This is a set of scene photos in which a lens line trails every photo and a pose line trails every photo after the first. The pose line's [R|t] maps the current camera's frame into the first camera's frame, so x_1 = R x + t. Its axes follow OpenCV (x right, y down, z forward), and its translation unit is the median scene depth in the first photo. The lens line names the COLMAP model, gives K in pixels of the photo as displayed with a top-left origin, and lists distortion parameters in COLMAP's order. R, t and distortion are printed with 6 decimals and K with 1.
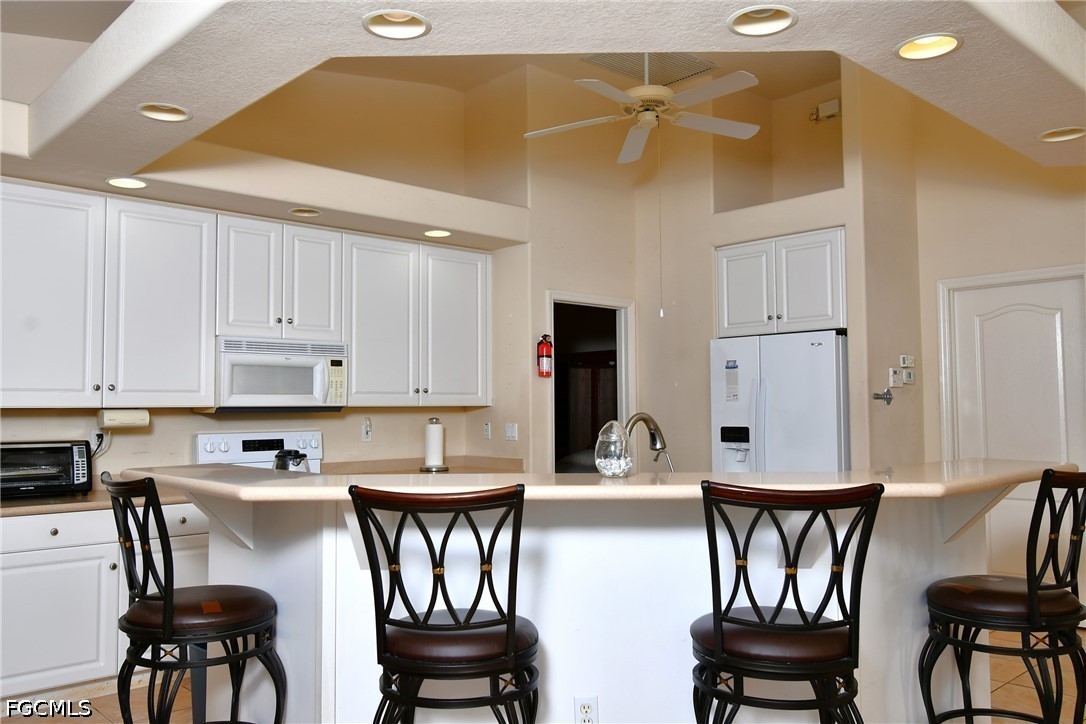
lens RADIAL K [[865.7, 0, 543.0], [0, 865.7, 362.0], [0, 0, 1]] dist [0.002784, 0.002362]
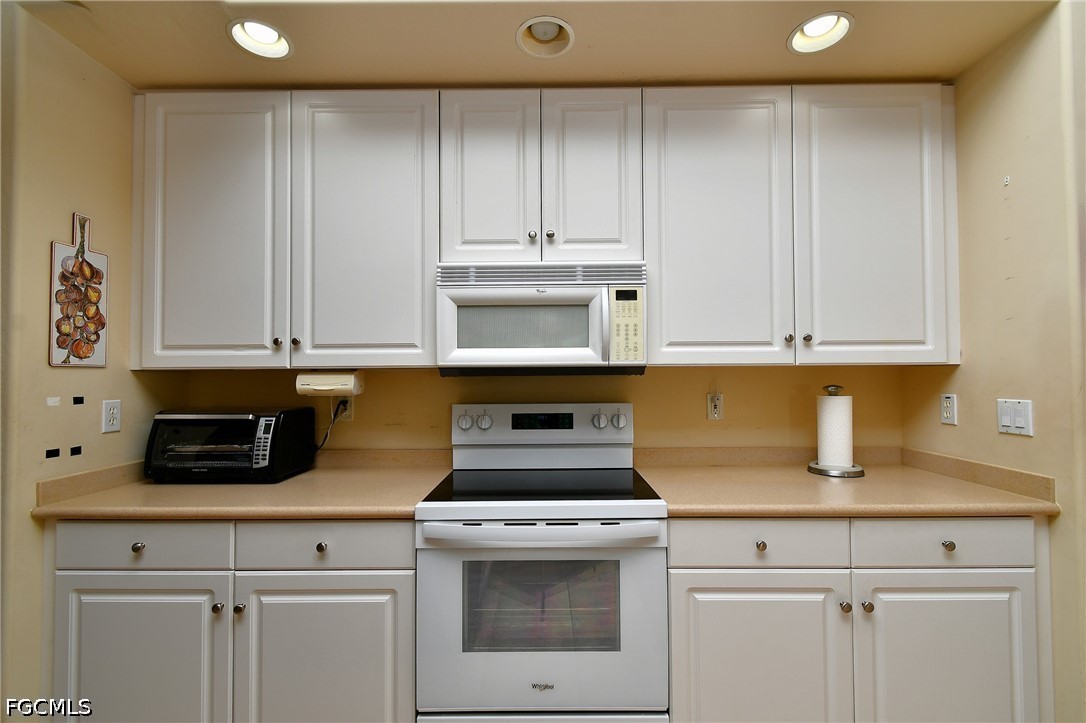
lens RADIAL K [[489.3, 0, 543.3], [0, 489.3, 374.0], [0, 0, 1]] dist [0.017327, 0.000008]
pose [[0.732217, -0.001640, -0.681069, -0.046773], [0.037064, 0.998611, 0.037443, 0.042037], [0.680062, -0.052660, 0.731261, 0.709179]]
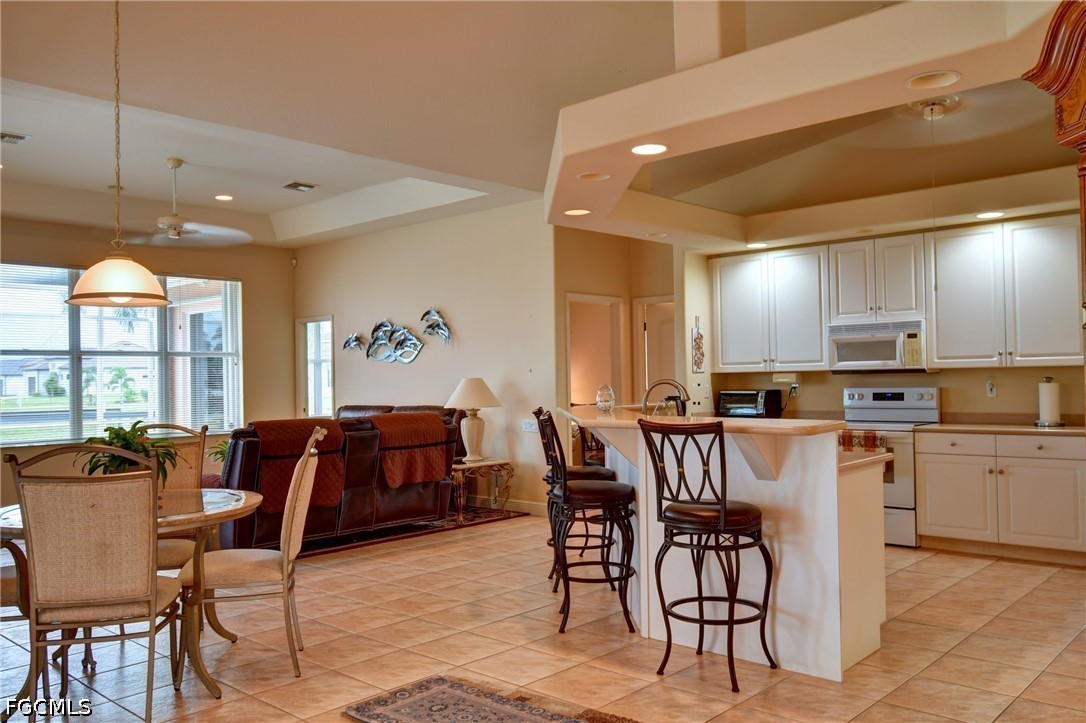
lens RADIAL K [[865.7, 0, 543.0], [0, 865.7, 361.5], [0, 0, 1]] dist [0.002784, 0.002362]
pose [[0.093042, -0.017933, -0.995501, 1.028839], [0.067135, 0.997675, -0.011697, 0.017850], [0.993396, -0.065744, 0.094030, 0.316107]]
